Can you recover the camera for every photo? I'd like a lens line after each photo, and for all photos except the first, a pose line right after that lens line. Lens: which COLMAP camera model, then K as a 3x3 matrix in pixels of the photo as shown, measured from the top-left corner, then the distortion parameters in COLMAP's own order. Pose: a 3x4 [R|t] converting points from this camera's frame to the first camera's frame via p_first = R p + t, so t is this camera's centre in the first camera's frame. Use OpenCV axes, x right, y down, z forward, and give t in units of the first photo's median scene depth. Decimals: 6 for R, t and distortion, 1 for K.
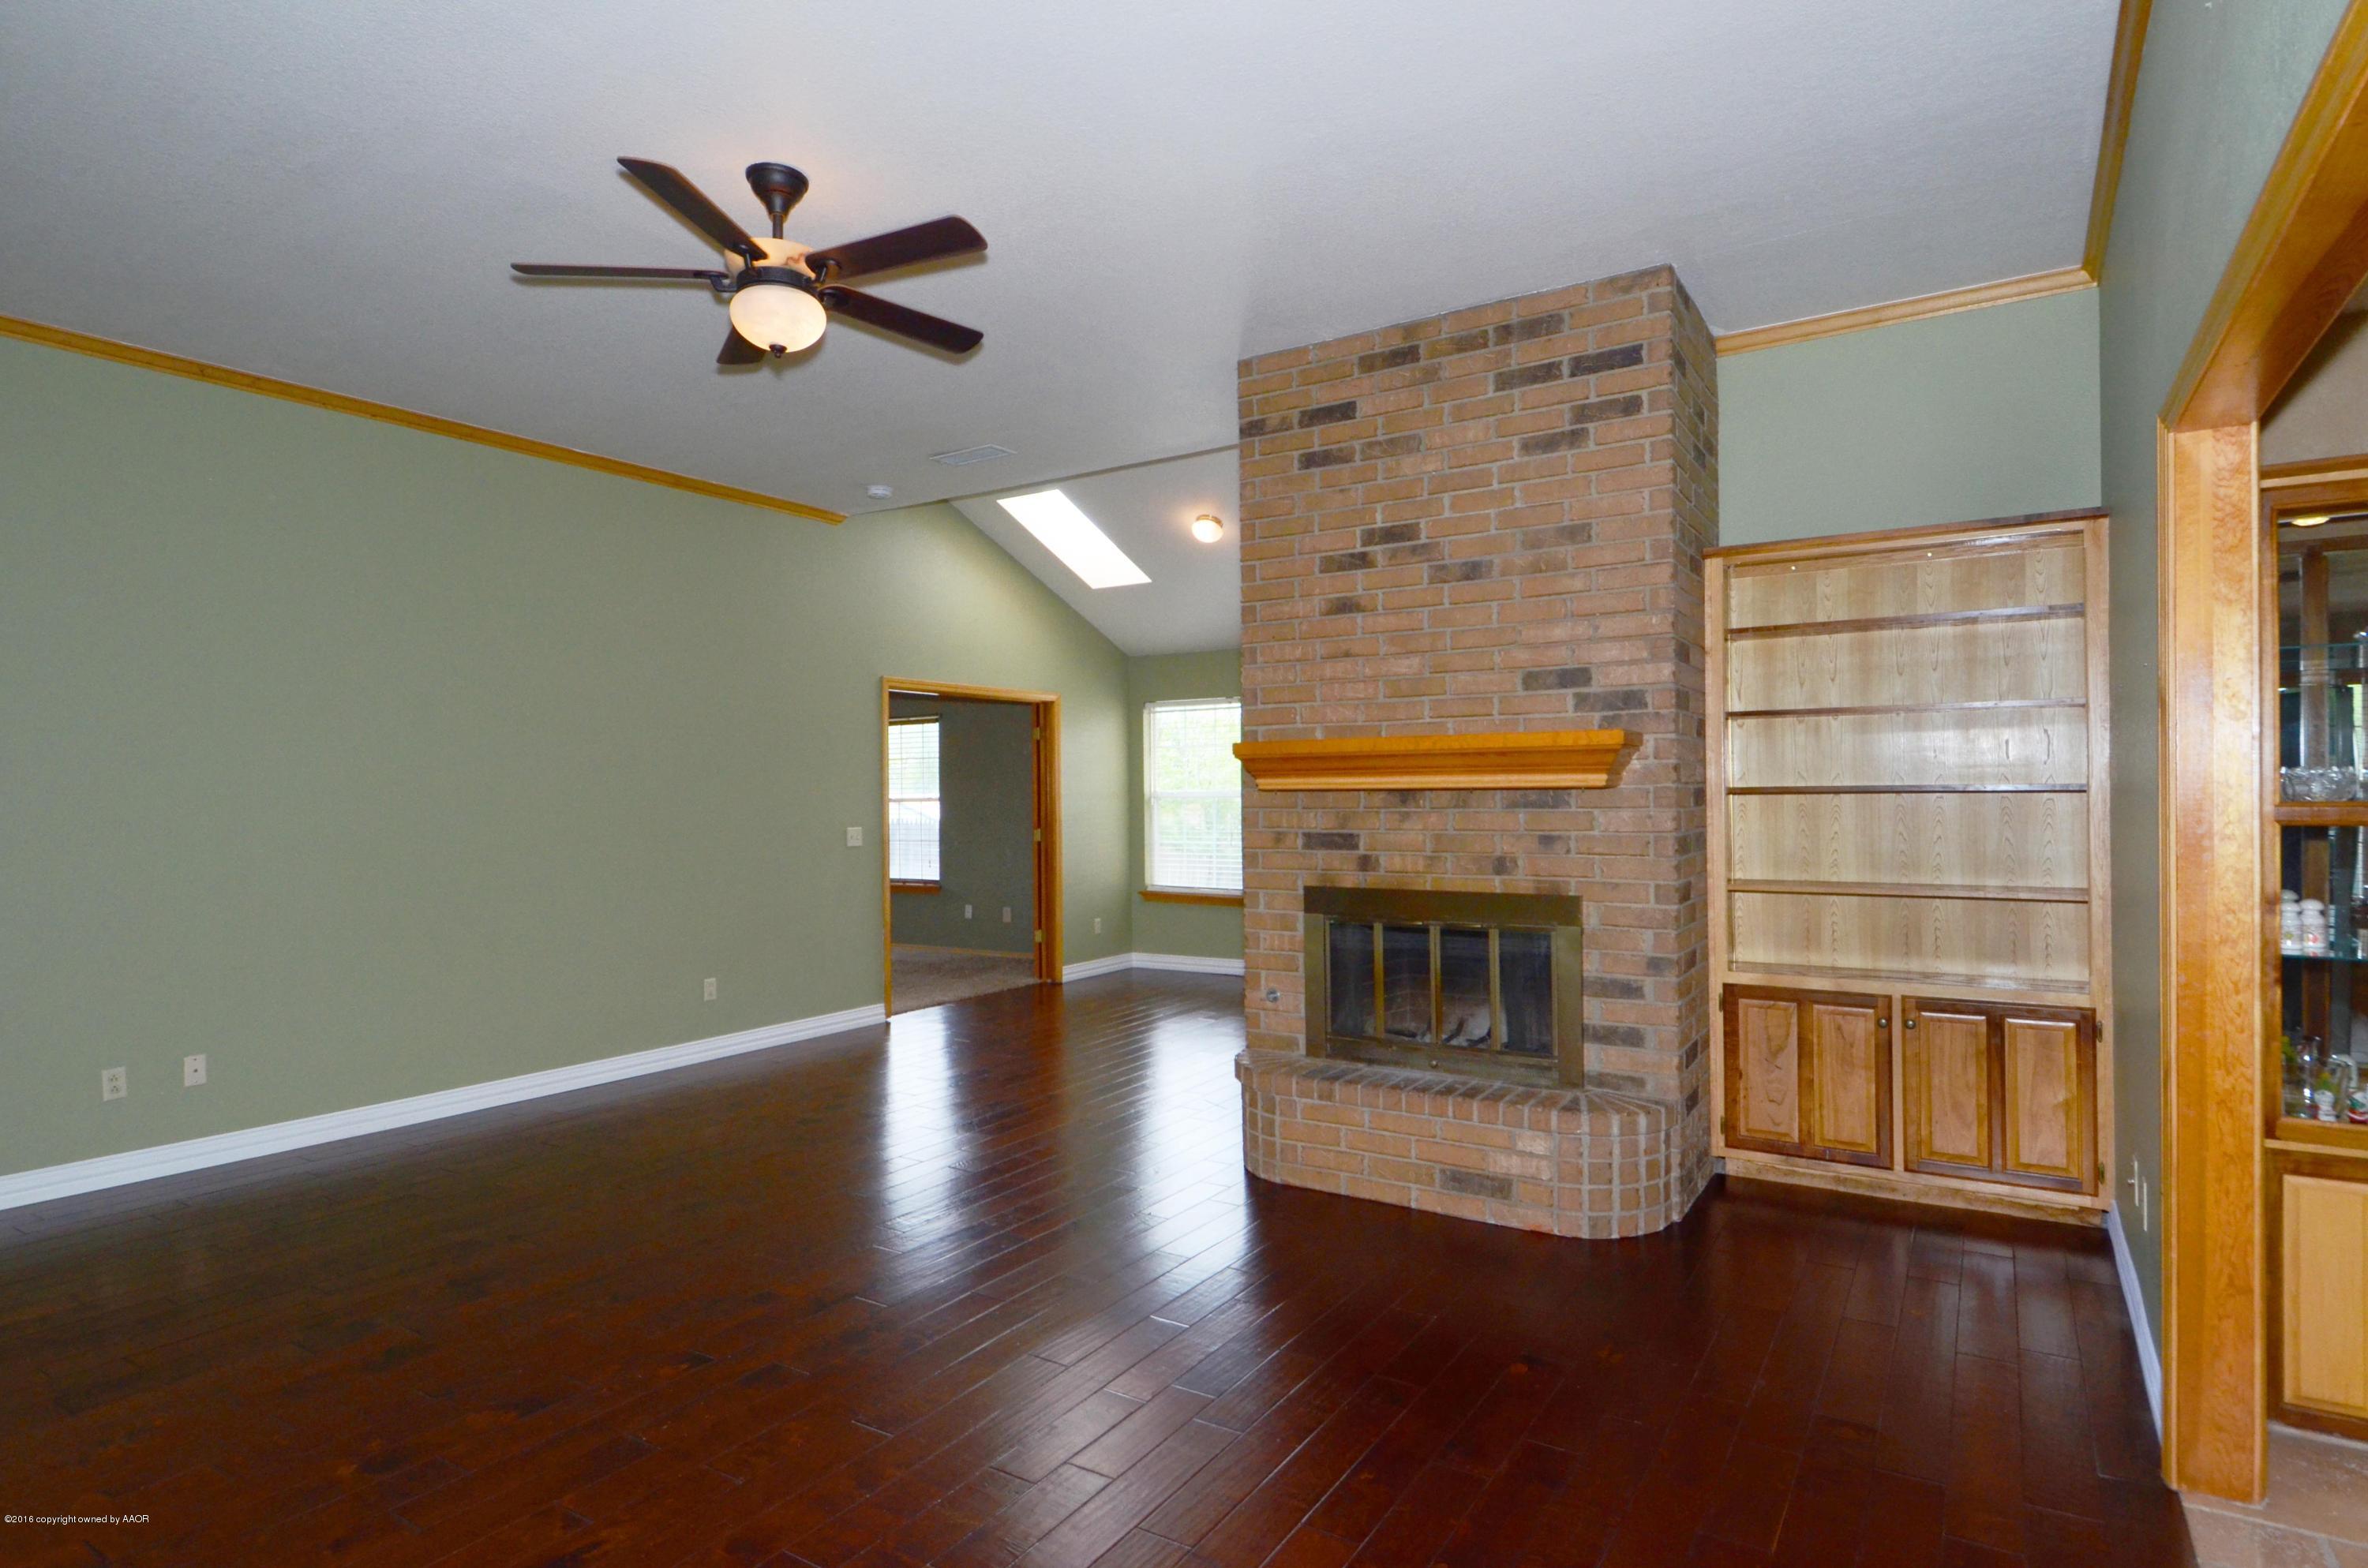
lens RADIAL K [[1256.1, 0, 1178.6], [0, 1256.1, 791.2], [0, 0, 1]] dist [0.001038, -0.001591]
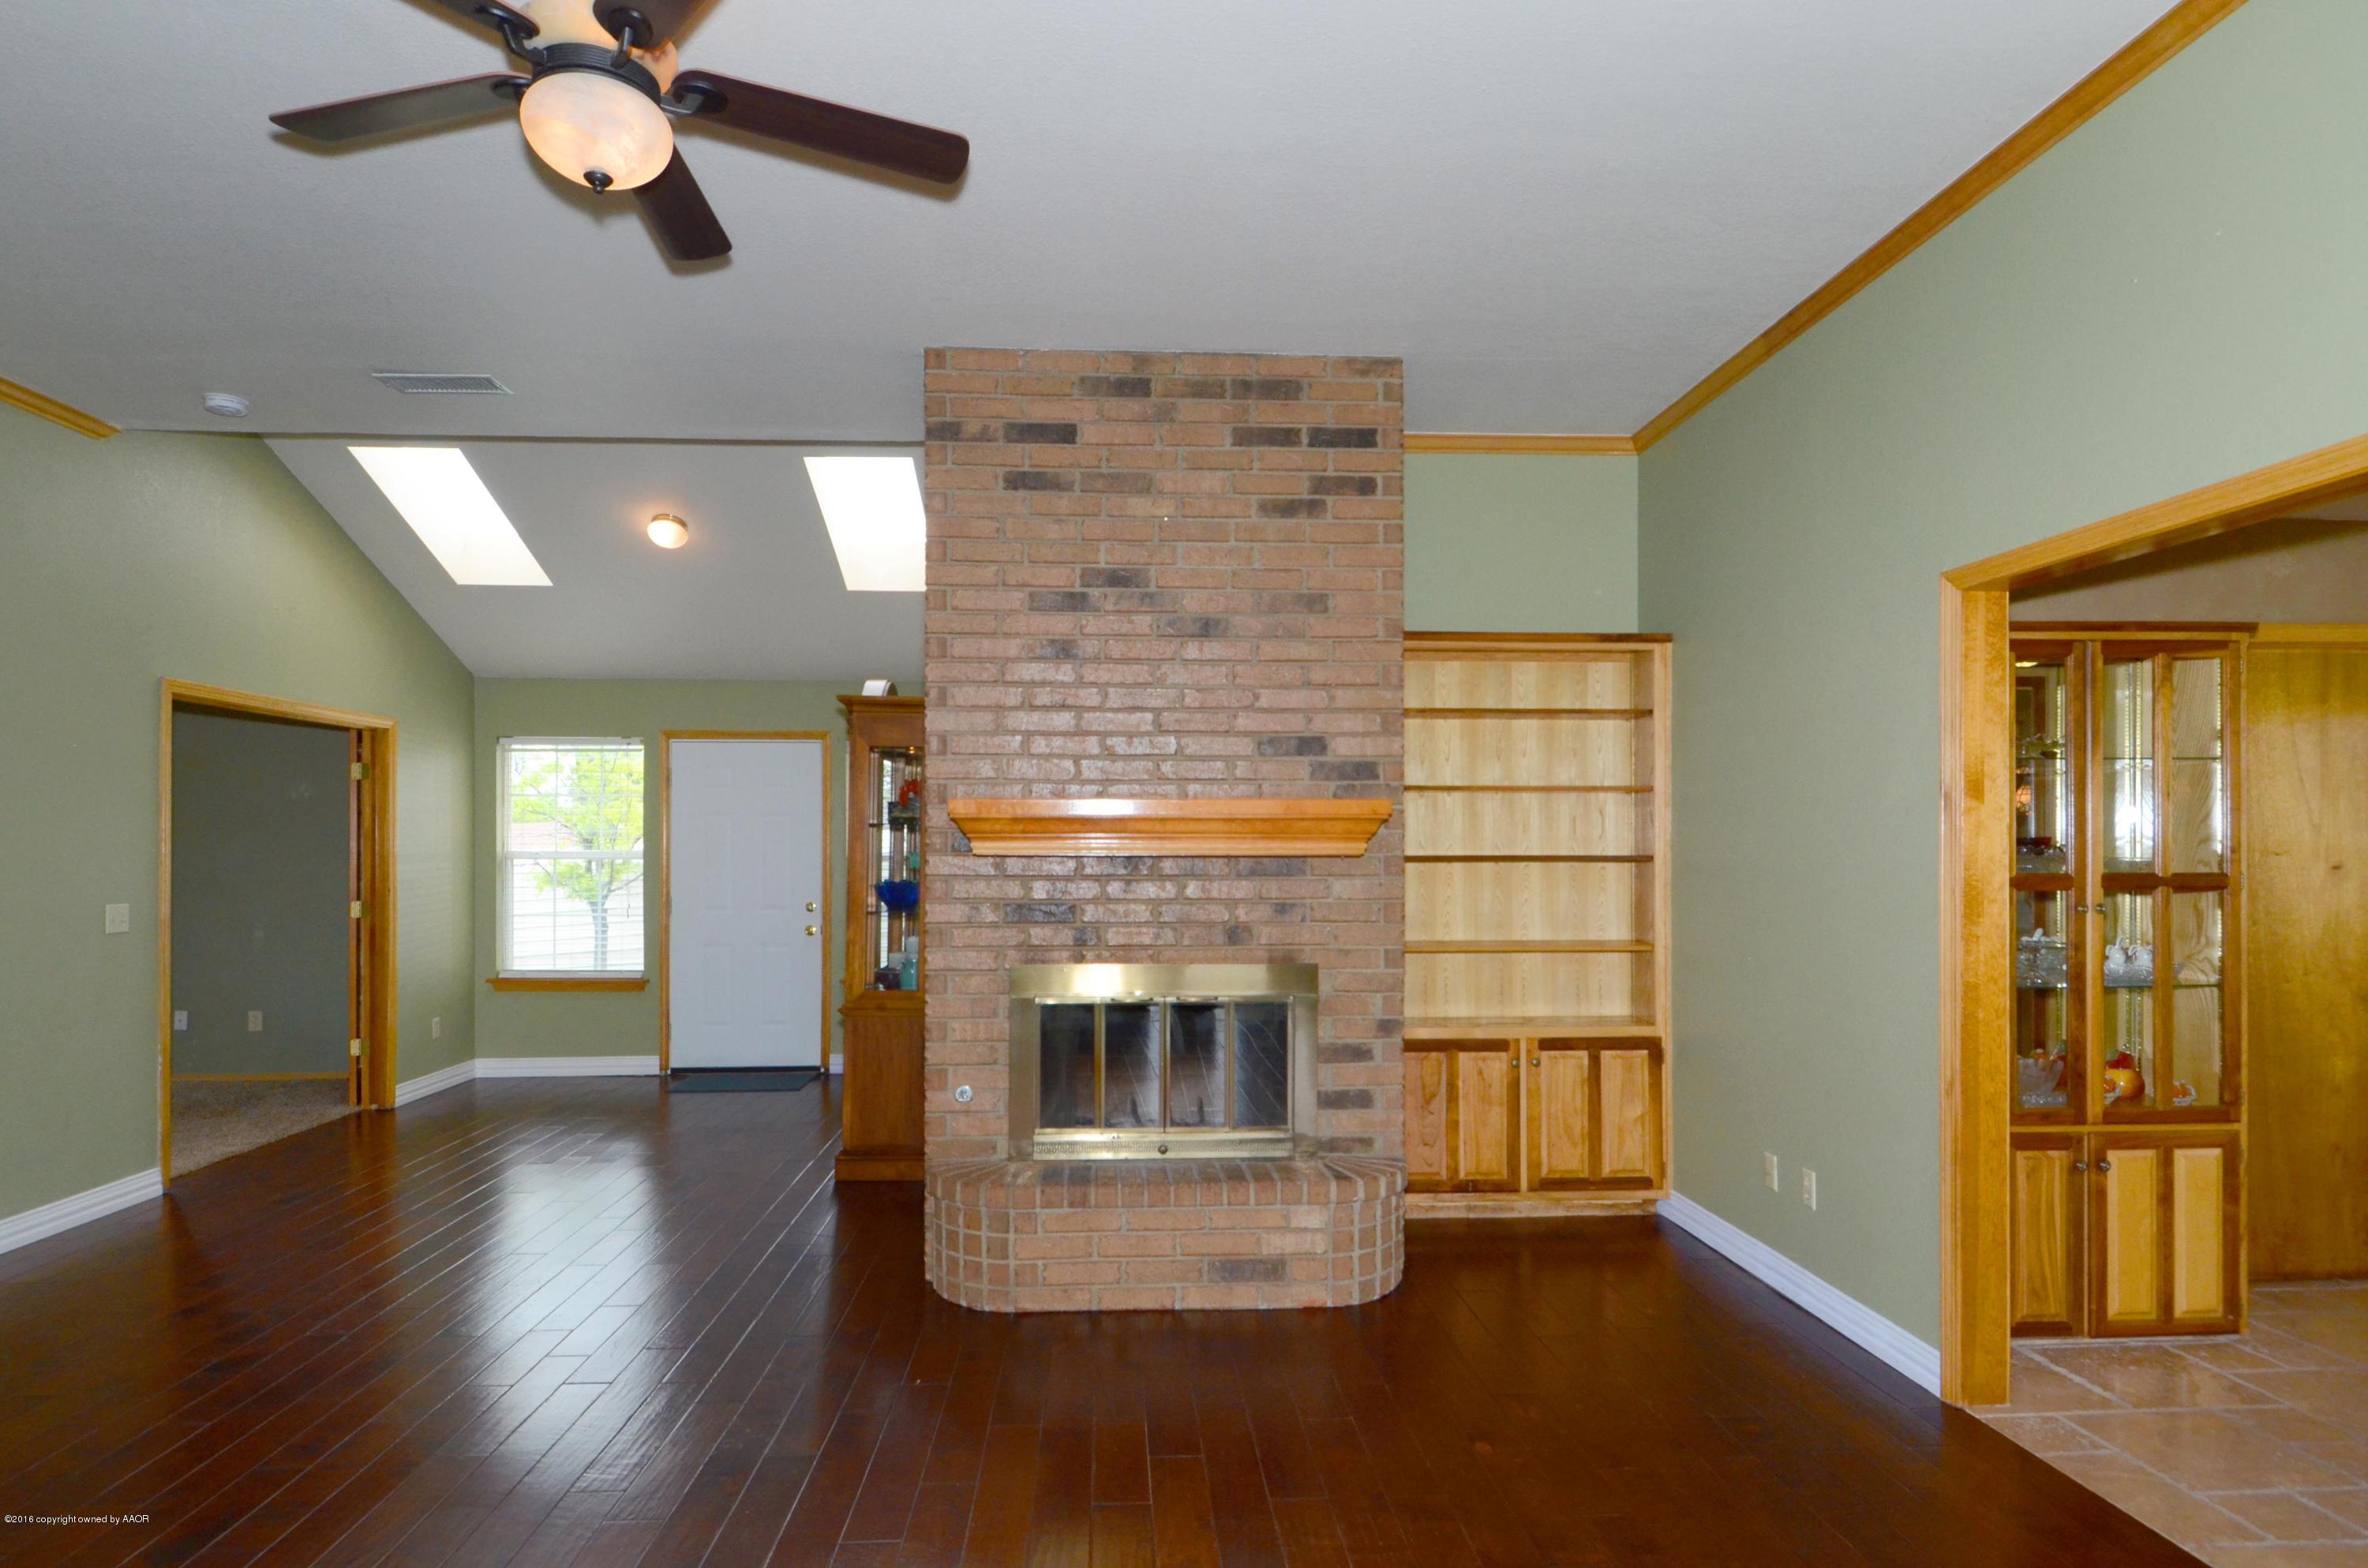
lens RADIAL K [[1298.0, 0, 1184.8], [0, 1298.0, 837.6], [0, 0, 1]] dist [0.005272, -0.002533]
pose [[0.806910, 0.014009, 0.590508, -0.371121], [-0.008351, 0.999889, -0.012310, -0.003542], [-0.590615, 0.005001, 0.806938, 0.219597]]
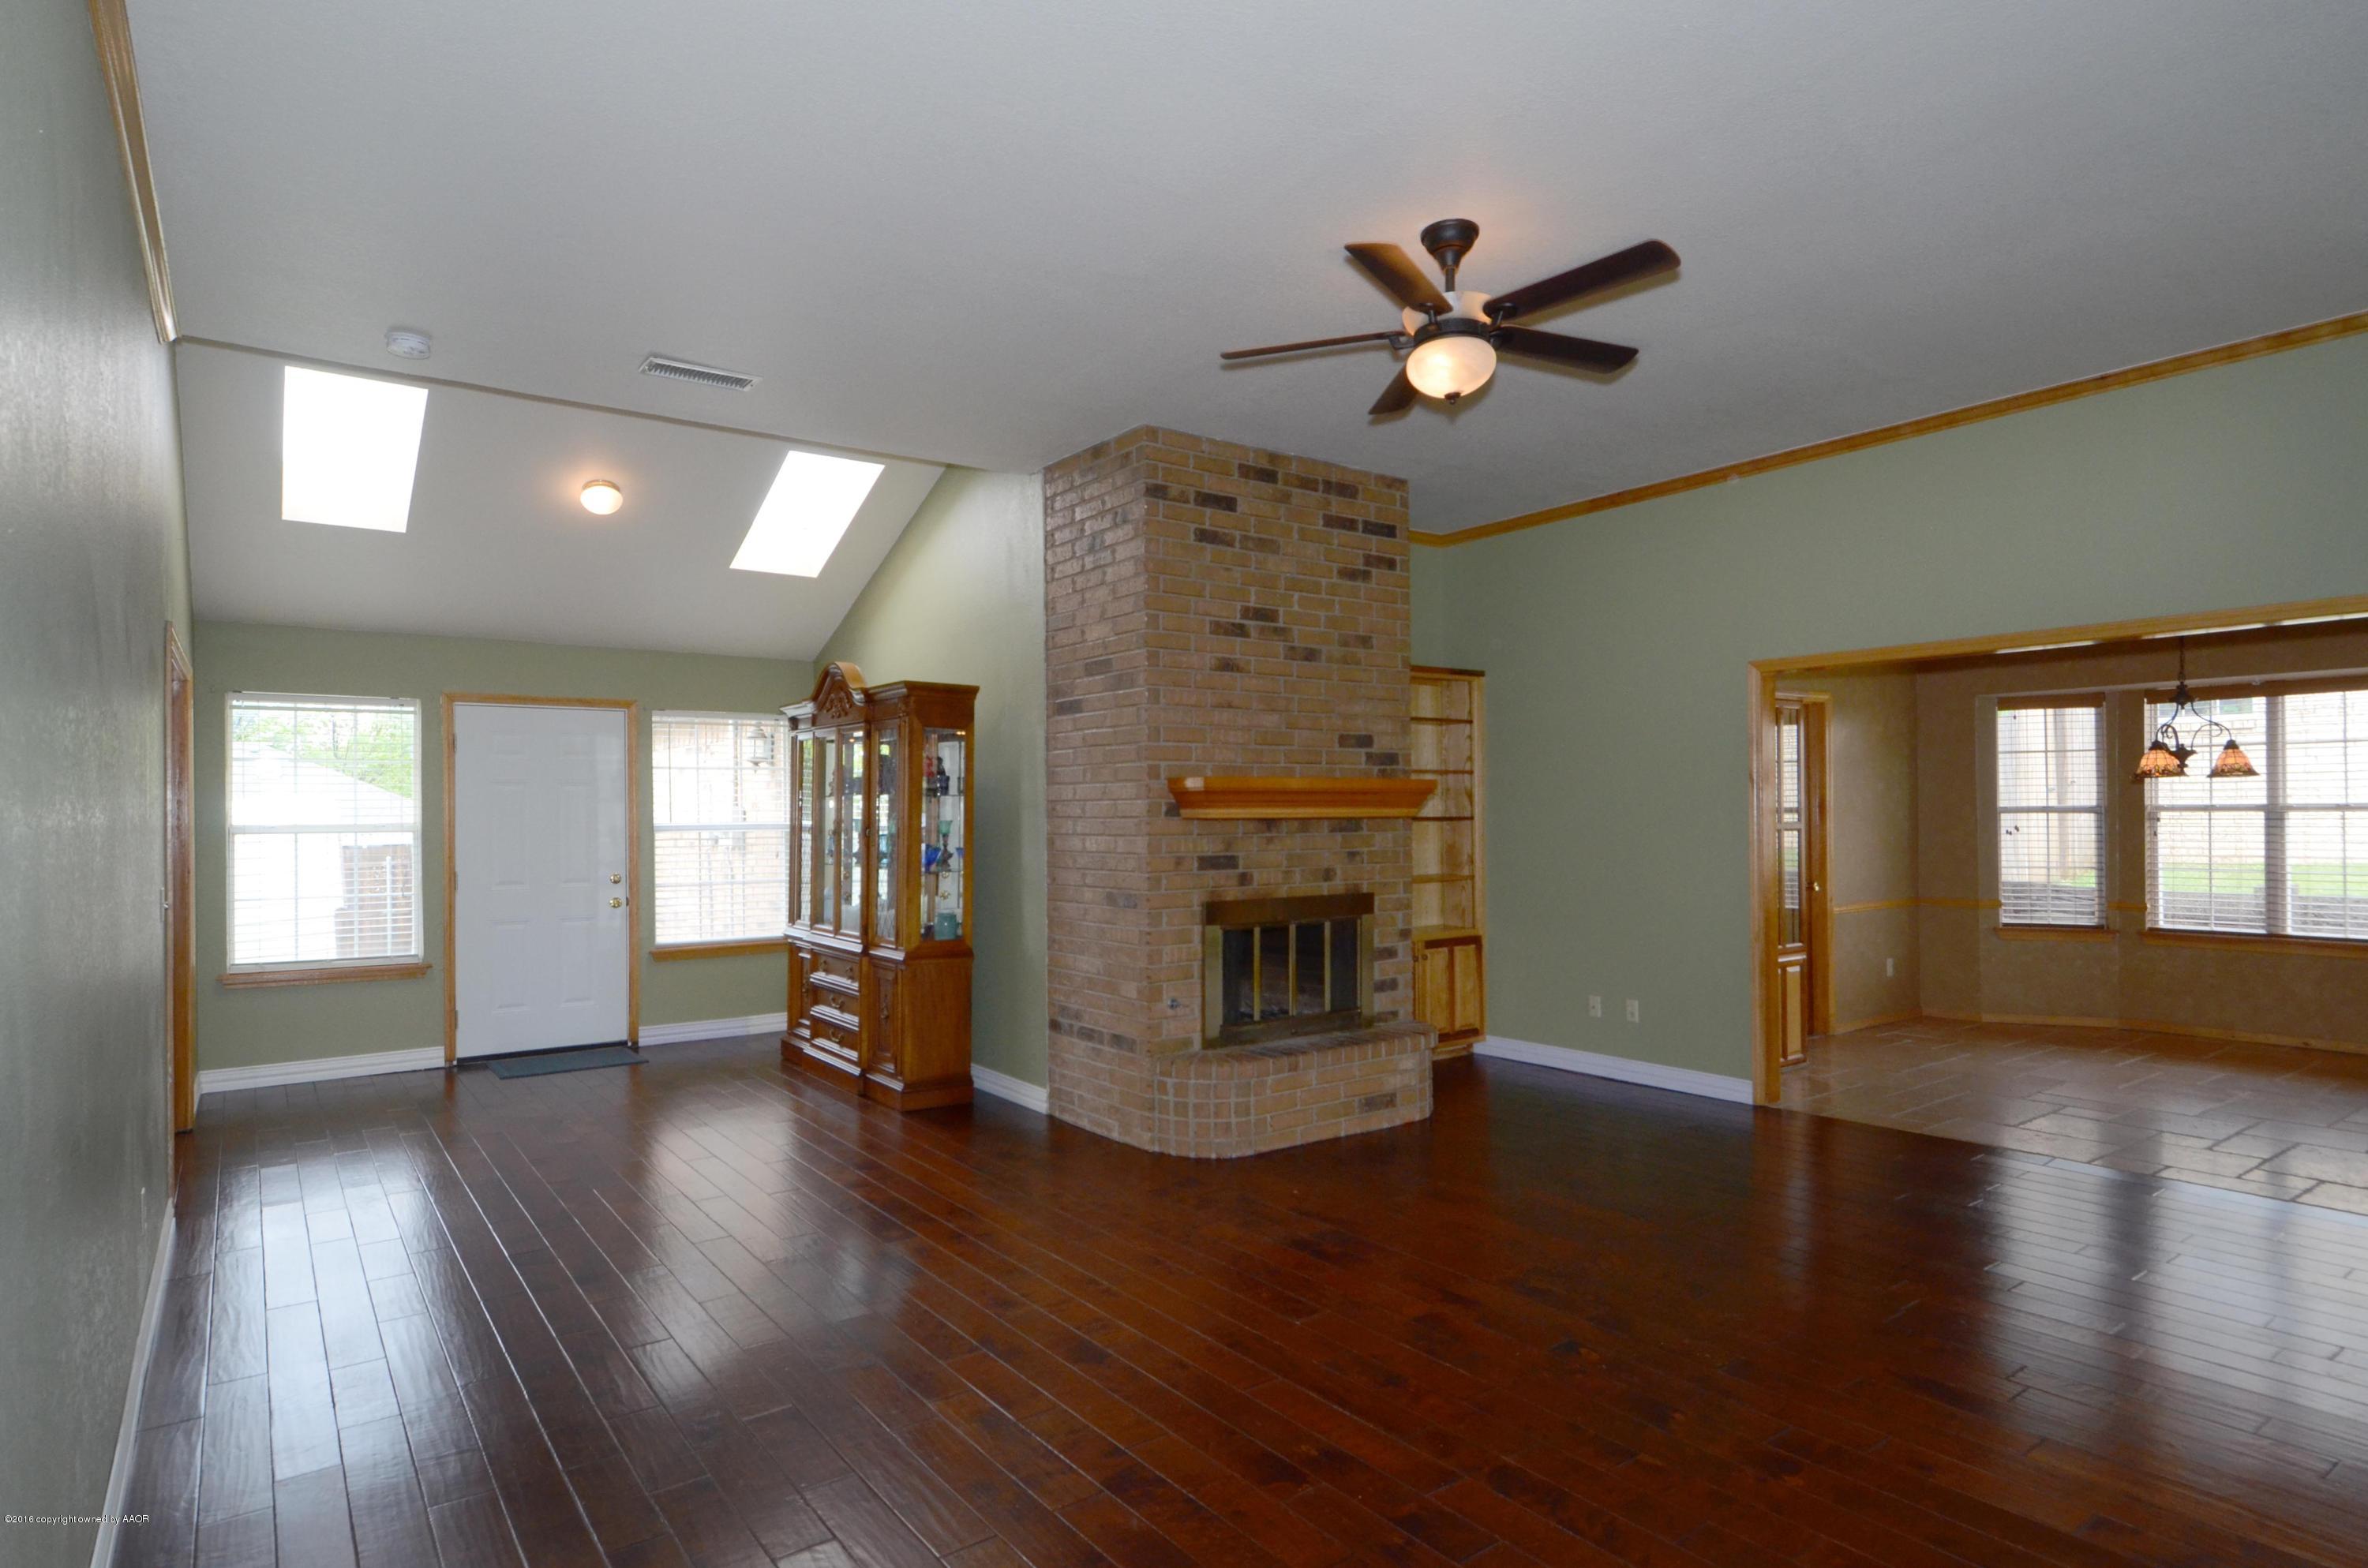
lens RADIAL K [[1272.0, 0, 1182.5], [0, 1272.0, 798.9], [0, 0, 1]] dist [0.001541, -0.000616]
pose [[0.359722, 0.017276, 0.932900, -1.103071], [0.003832, 0.999793, -0.019993, 0.004273], [-0.933052, 0.010766, 0.359581, 0.660640]]
